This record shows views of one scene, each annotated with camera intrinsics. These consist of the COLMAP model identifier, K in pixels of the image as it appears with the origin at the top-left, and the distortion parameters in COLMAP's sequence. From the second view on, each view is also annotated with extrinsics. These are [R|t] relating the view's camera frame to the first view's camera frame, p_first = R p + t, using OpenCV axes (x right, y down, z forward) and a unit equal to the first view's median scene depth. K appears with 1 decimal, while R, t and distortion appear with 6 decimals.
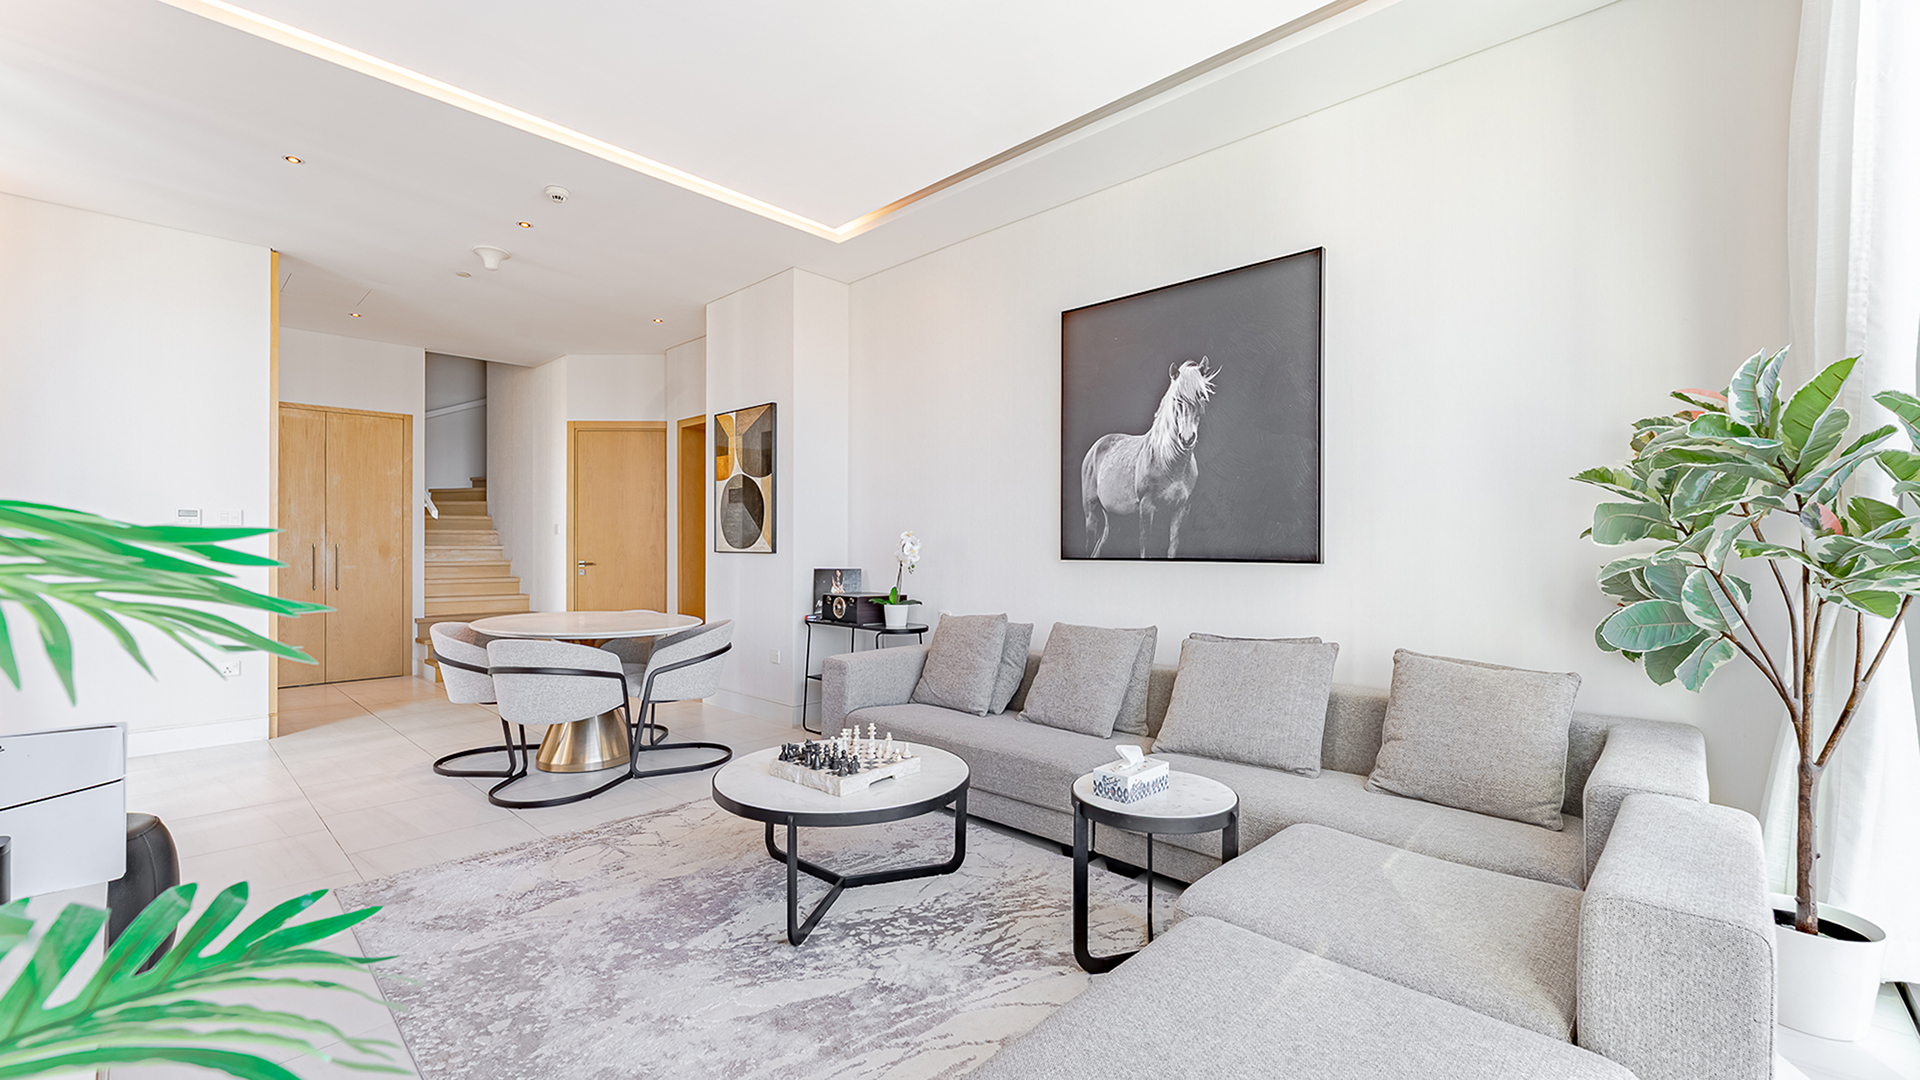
lens RADIAL K [[766.3, 0, 954.5], [0, 766.3, 547.4], [0, 0, 1]] dist [-0.001078, -0.000135]
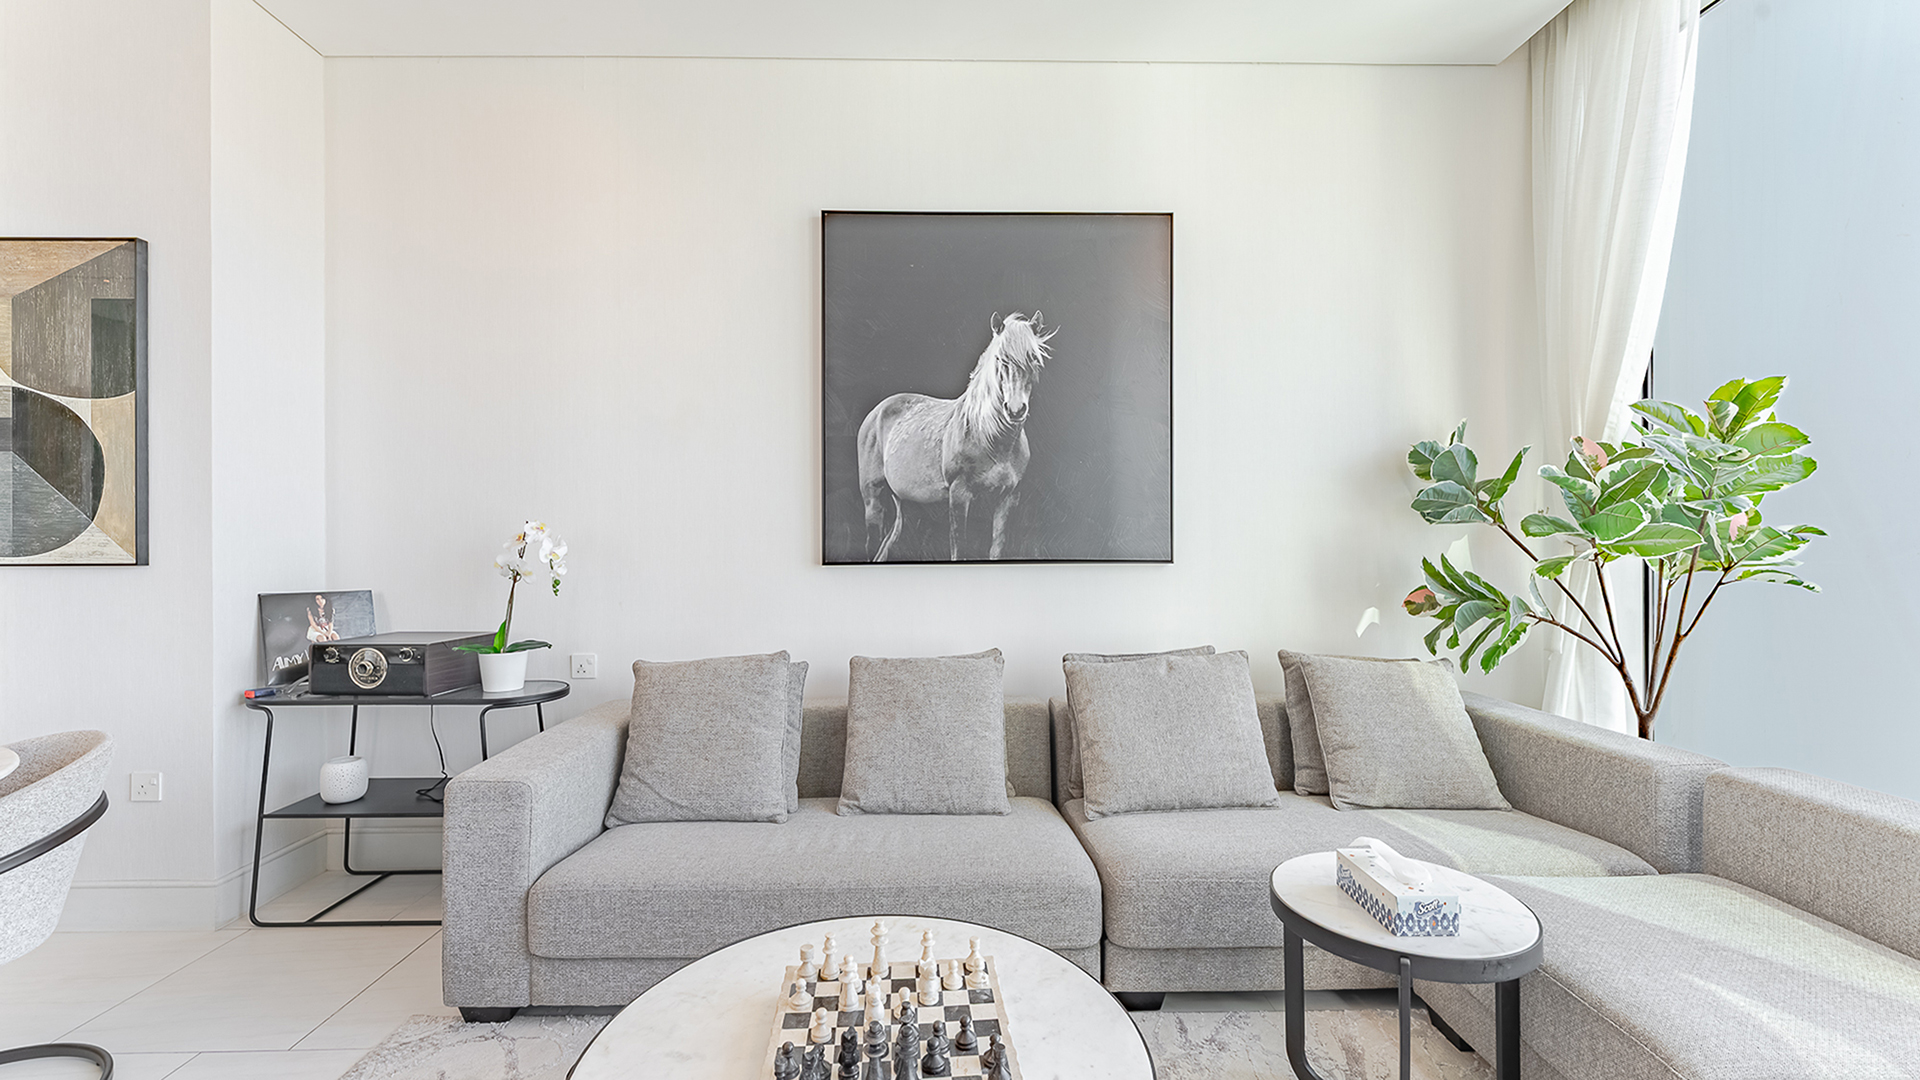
lens RADIAL K [[766.3, 0, 954.5], [0, 766.3, 547.4], [0, 0, 1]] dist [-0.001078, -0.000135]
pose [[0.714852, -0.003231, 0.699268, -0.287712], [0.007897, 0.999963, -0.003454, 0.003332], [-0.699231, 0.007991, 0.714851, 0.453955]]
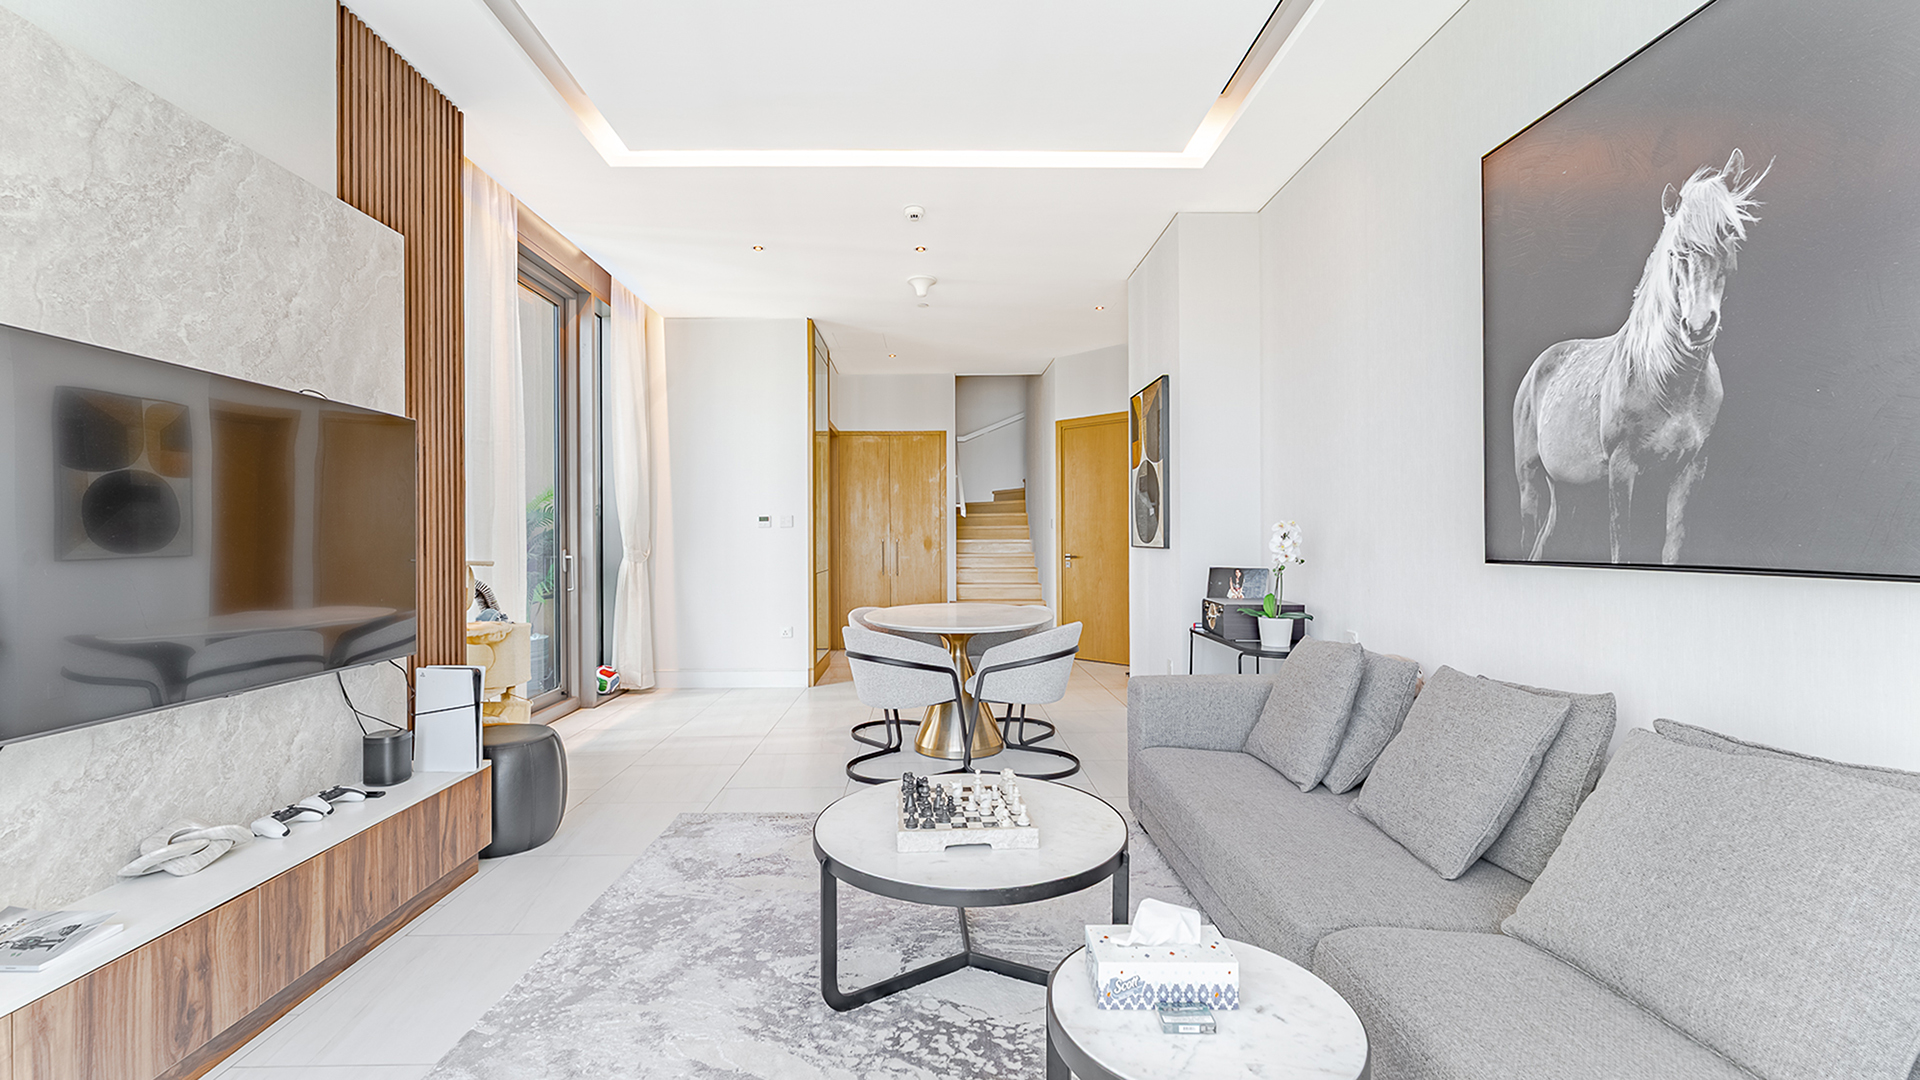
lens RADIAL K [[779.0, 0, 956.2], [0, 779.0, 536.5], [0, 0, 1]] dist [-0.001904, -0.000279]
pose [[0.705617, -0.006587, -0.708562, 0.306136], [0.004969, 0.999978, -0.004348, -0.004907], [0.708576, -0.000453, 0.705635, 0.286769]]
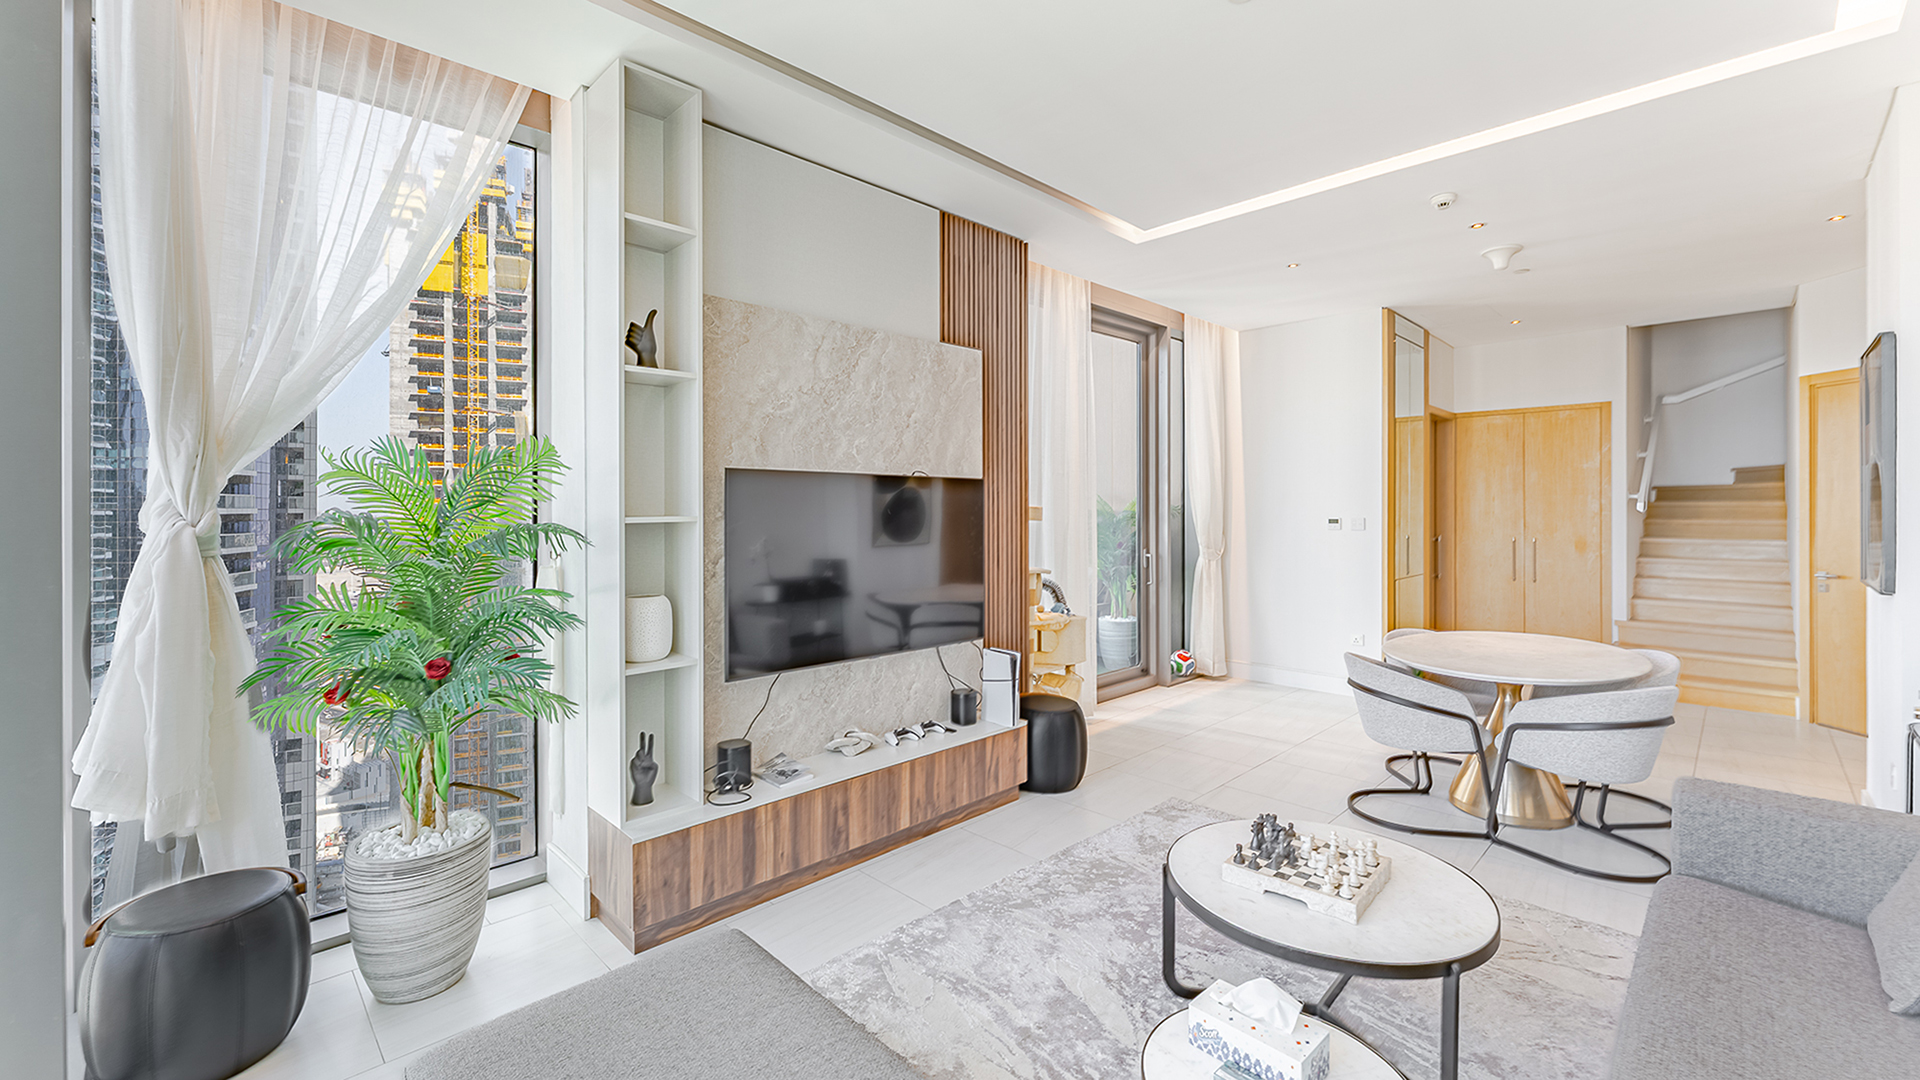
lens RADIAL K [[792.5, 0, 966.6], [0, 792.5, 506.4], [0, 0, 1]] dist [-0.001605, -0.000082]
pose [[-0.026080, -0.002964, -0.999655, 0.516848], [-0.000138, 0.999996, -0.002961, -0.078808], [0.999660, 0.000061, -0.026080, 0.448449]]
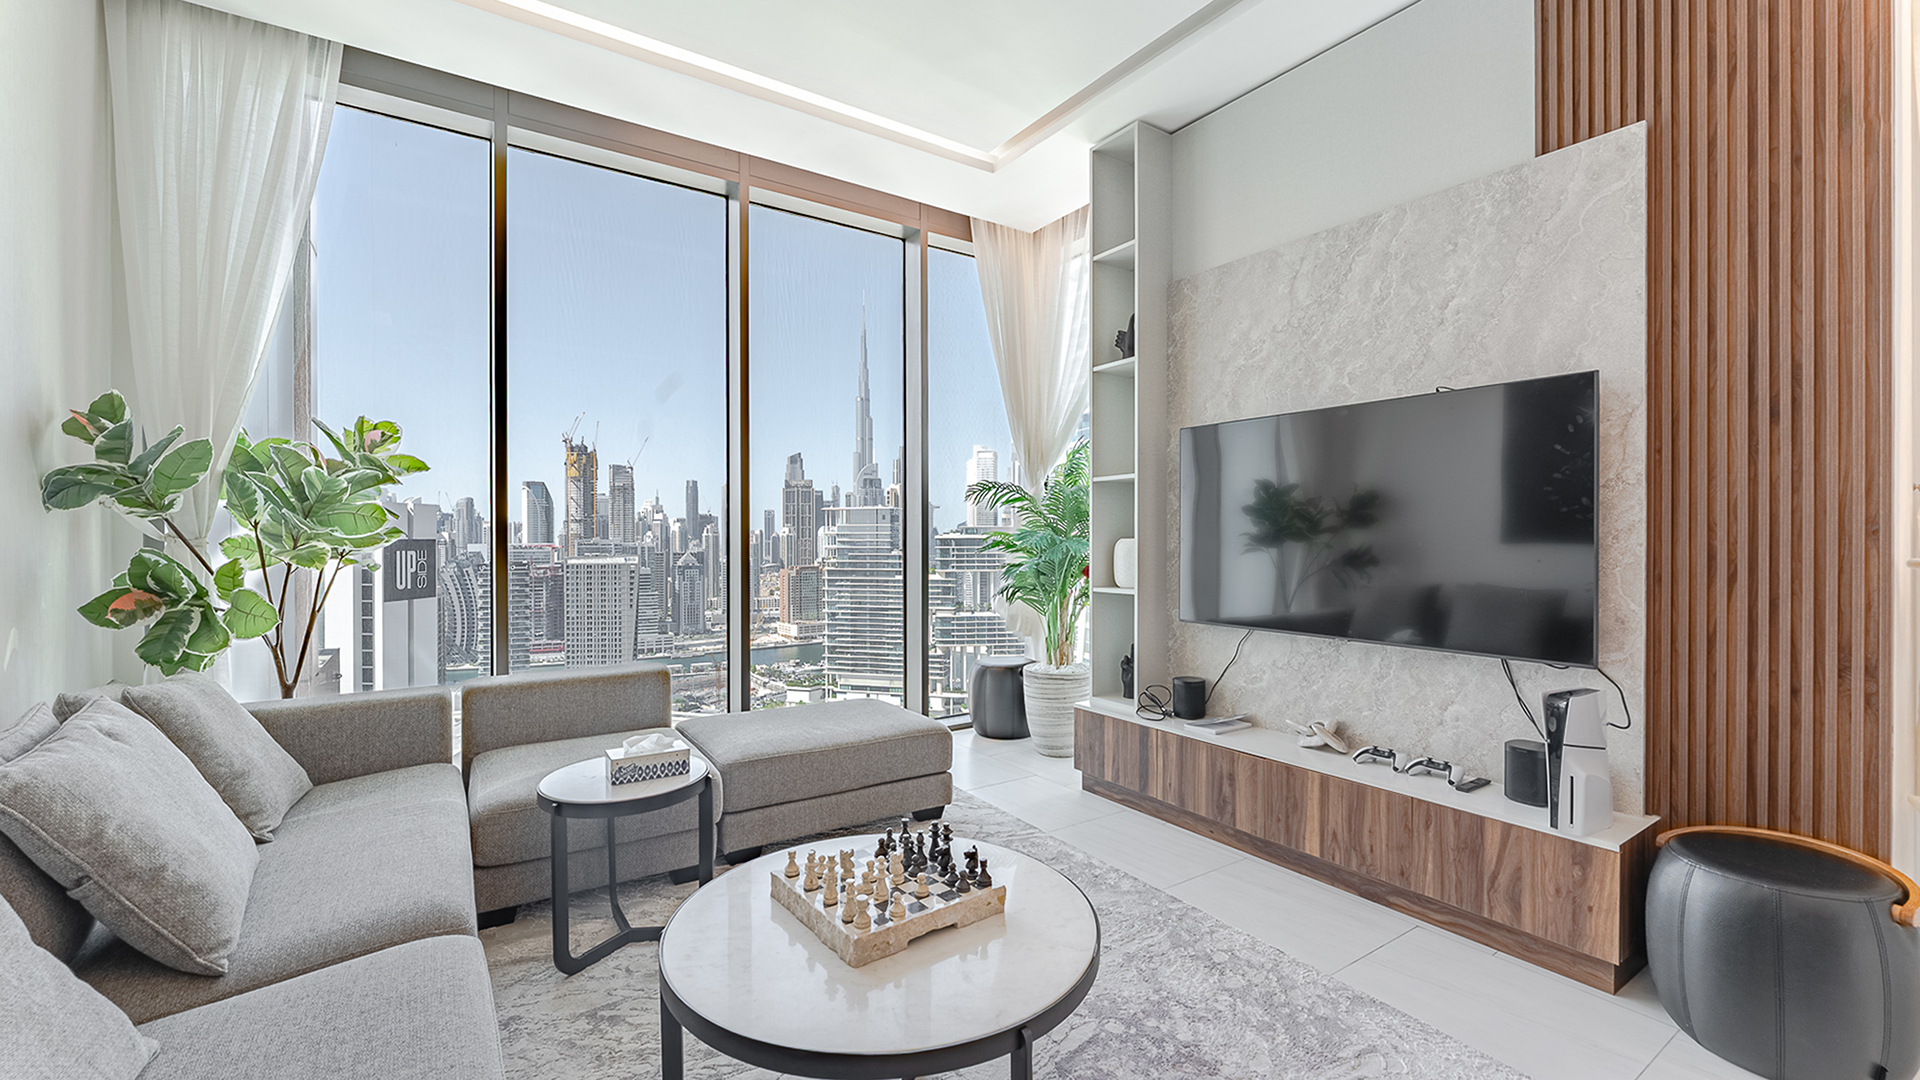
lens RADIAL K [[779.0, 0, 956.2], [0, 779.0, 536.5], [0, 0, 1]] dist [-0.001904, -0.000279]
pose [[-0.973352, 0.002773, 0.229298, -0.246223], [0.004266, 0.999973, 0.006017, -0.003578], [-0.229275, 0.006835, -0.973338, 1.111355]]
